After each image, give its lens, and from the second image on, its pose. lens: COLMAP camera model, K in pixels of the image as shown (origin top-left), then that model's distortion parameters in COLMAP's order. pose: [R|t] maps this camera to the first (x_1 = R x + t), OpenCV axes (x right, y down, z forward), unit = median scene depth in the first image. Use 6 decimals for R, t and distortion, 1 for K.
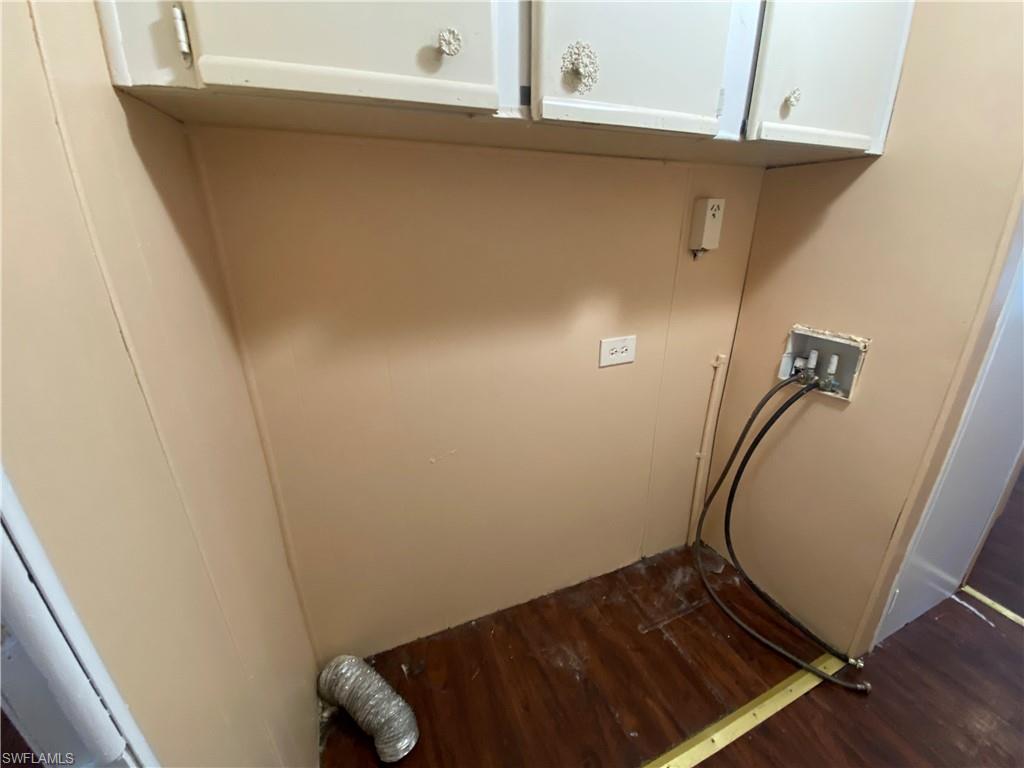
lens RADIAL K [[415.5, 0, 507.9], [0, 415.5, 384.0], [0, 0, 1]] dist [-0.008090, -0.005599]
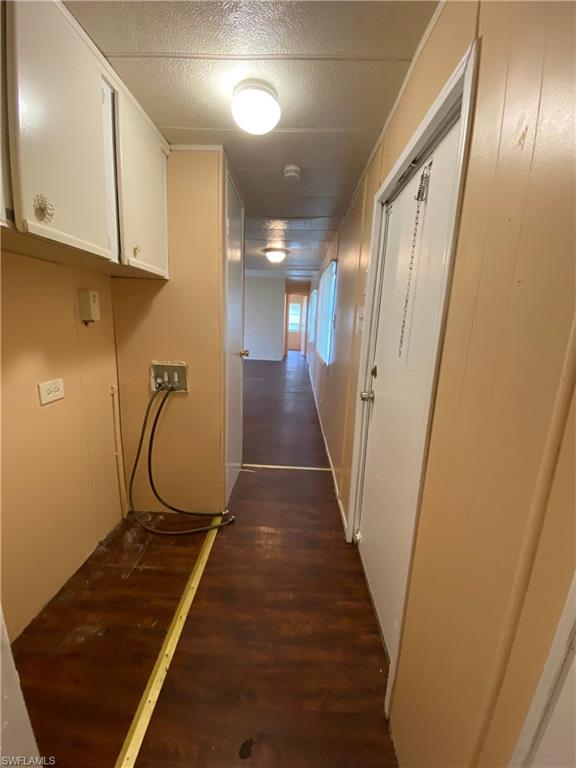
lens RADIAL K [[311.6, 0, 292.0], [0, 311.6, 388.3], [0, 0, 1]] dist [-0.008090, -0.005599]
pose [[0.399757, -0.162400, 0.902120, -0.340361], [0.276024, 0.959825, 0.050473, 0.078741], [-0.874074, 0.228829, 0.428523, -0.129886]]
